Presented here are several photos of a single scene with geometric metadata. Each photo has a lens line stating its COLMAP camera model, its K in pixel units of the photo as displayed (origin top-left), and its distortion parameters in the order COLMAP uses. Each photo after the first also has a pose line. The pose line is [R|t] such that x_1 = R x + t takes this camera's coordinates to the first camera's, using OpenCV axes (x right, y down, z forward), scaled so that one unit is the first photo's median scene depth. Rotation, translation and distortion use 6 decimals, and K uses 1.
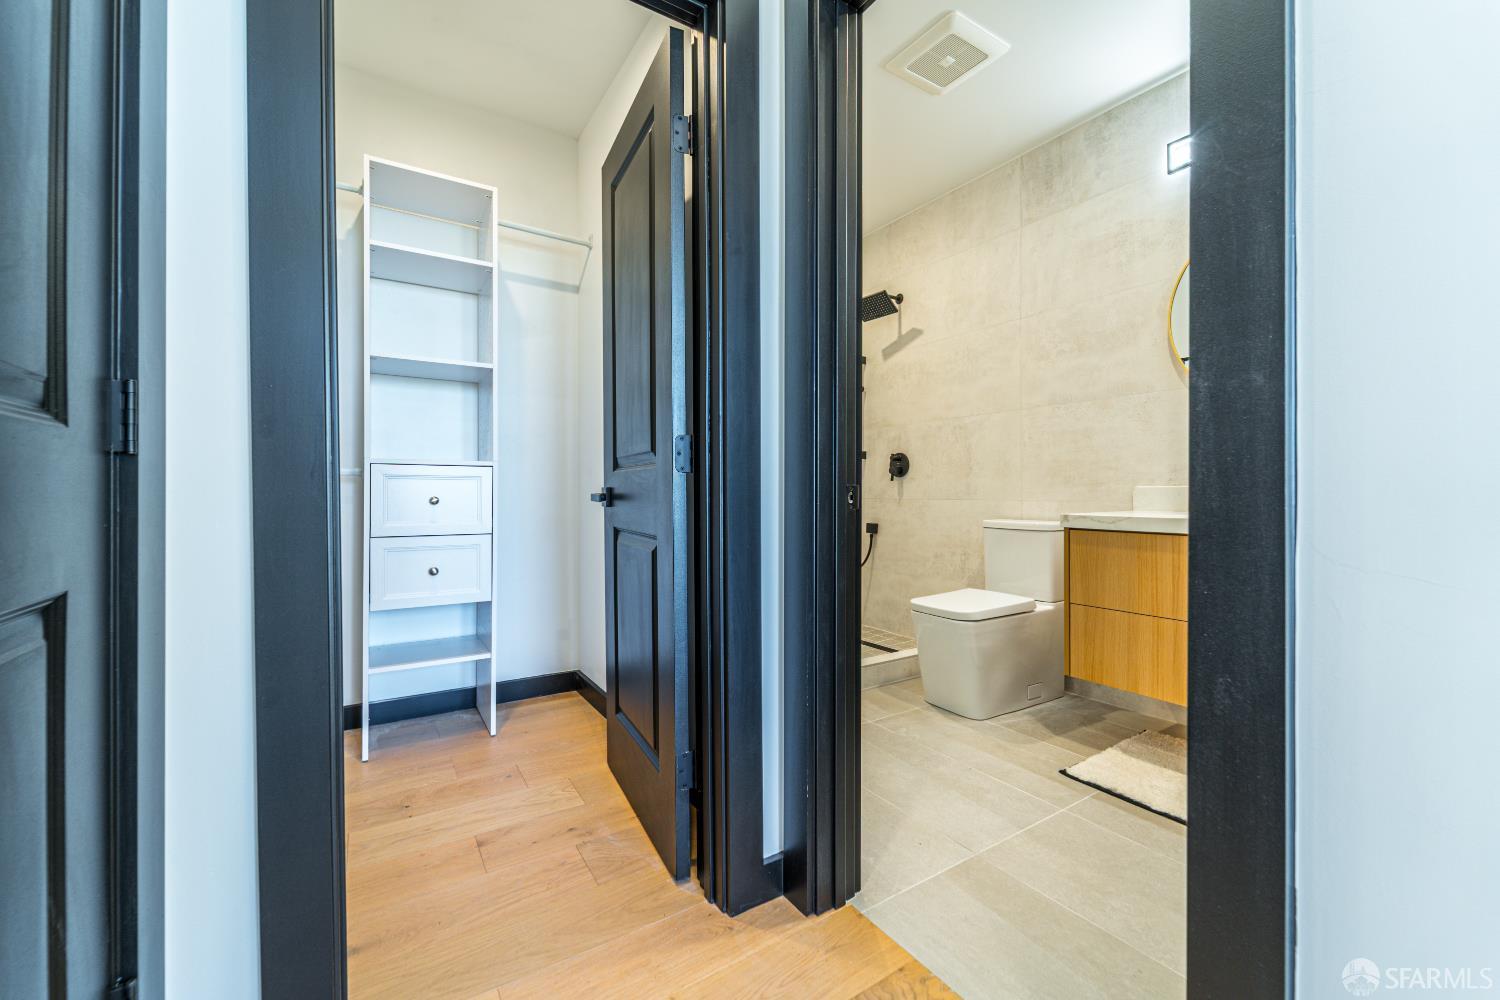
lens RADIAL K [[607.2, 0, 746.2], [0, 607.2, 497.2], [0, 0, 1]] dist [0.002666, -0.000056]
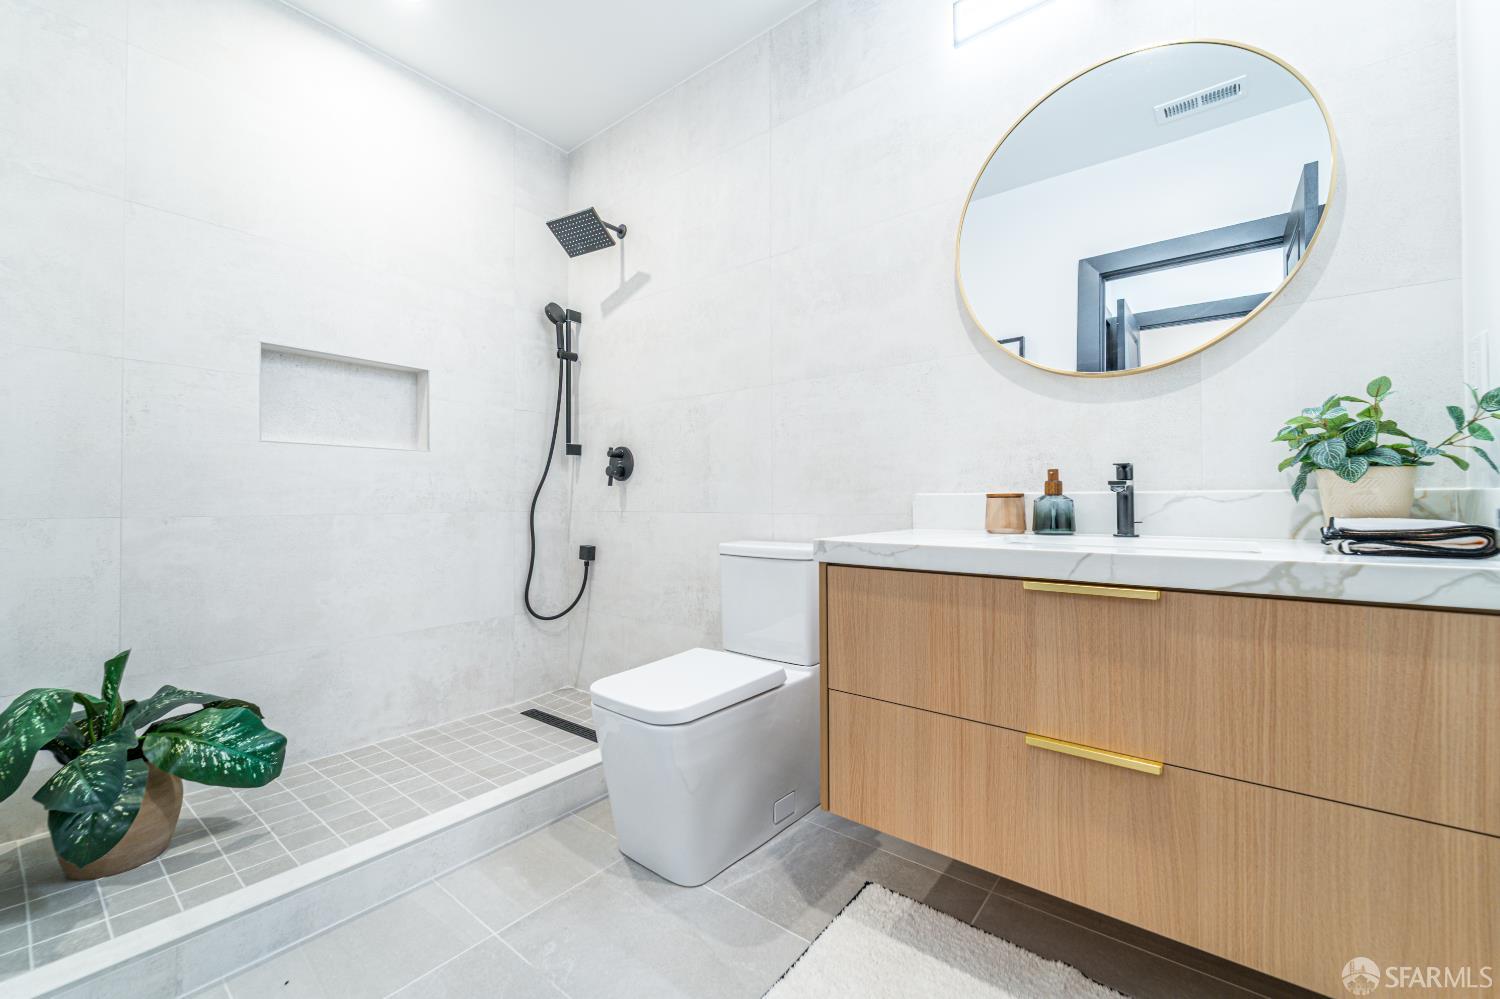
lens RADIAL K [[607.2, 0, 751.1], [0, 607.2, 501.2], [0, 0, 1]] dist [0.002666, -0.000056]
pose [[0.943584, -0.002217, 0.331125, 0.204286], [0.004390, 0.999973, -0.005815, -0.005388], [-0.331104, 0.006941, 0.943569, 0.356710]]
